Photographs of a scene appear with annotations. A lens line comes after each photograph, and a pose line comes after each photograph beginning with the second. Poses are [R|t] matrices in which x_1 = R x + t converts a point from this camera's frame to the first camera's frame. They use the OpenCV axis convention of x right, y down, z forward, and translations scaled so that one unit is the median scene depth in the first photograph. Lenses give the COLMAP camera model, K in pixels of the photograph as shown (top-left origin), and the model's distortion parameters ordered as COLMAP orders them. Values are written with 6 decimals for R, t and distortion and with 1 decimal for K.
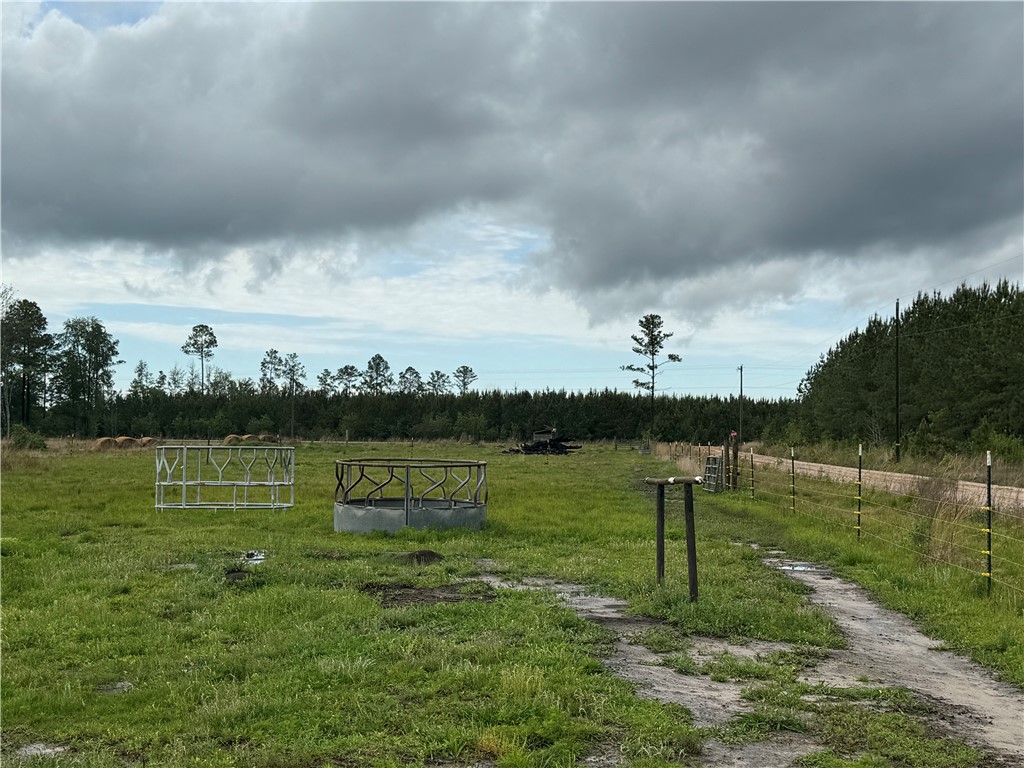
lens RADIAL K [[1430.3, 0, 526.6], [0, 1430.3, 399.1], [0, 0, 1]] dist [0.136037, 0.000000]
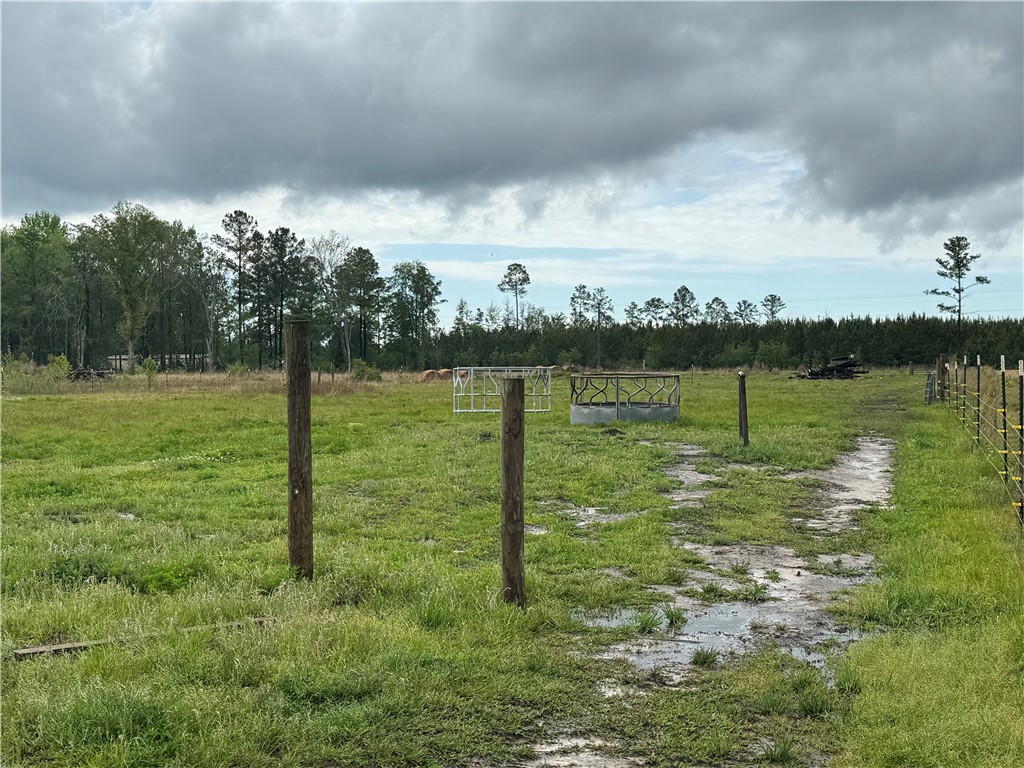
lens RADIAL K [[1430.3, 0, 512.8], [0, 1430.3, 391.0], [0, 0, 1]] dist [0.136037, 0.000000]
pose [[0.974023, -0.013444, -0.226049, 0.010784], [0.023002, 0.998947, 0.039699, 0.000128], [0.225277, -0.043867, 0.973307, -0.032048]]
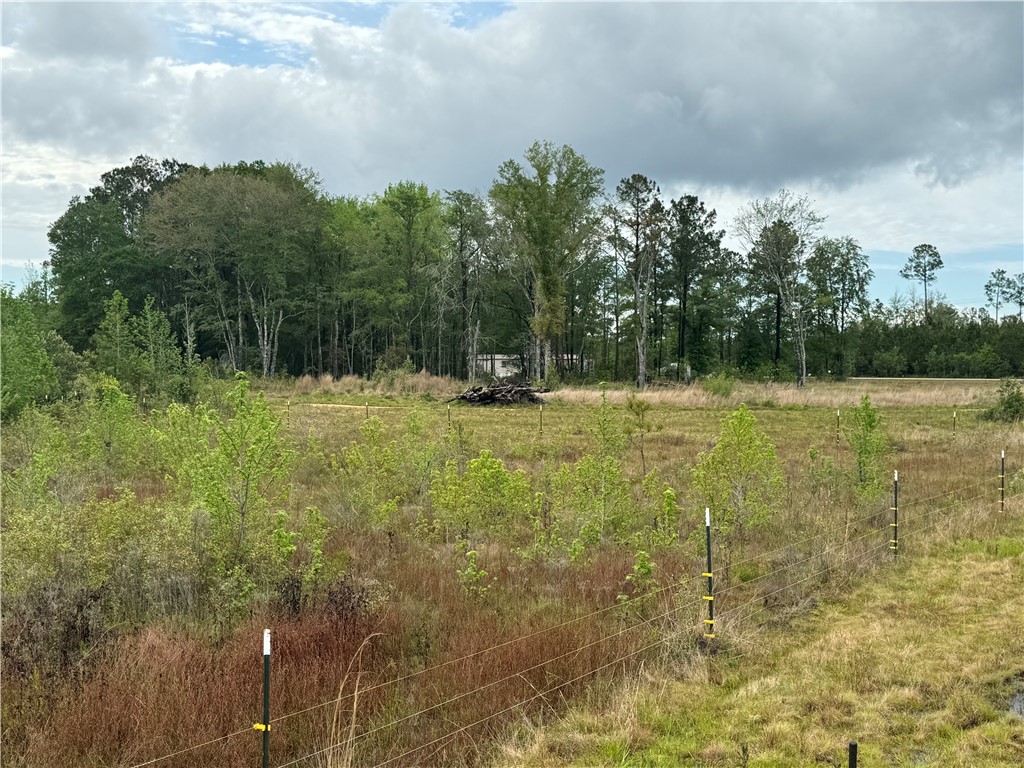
lens RADIAL K [[1372.5, 0, 496.3], [0, 1372.5, 400.2], [0, 0, 1]] dist [0.116736, 0.000000]
pose [[0.904308, 0.001450, -0.426879, -0.125470], [0.020572, 0.998684, 0.046972, -0.002482], [0.426385, -0.051259, 0.903088, 0.153003]]
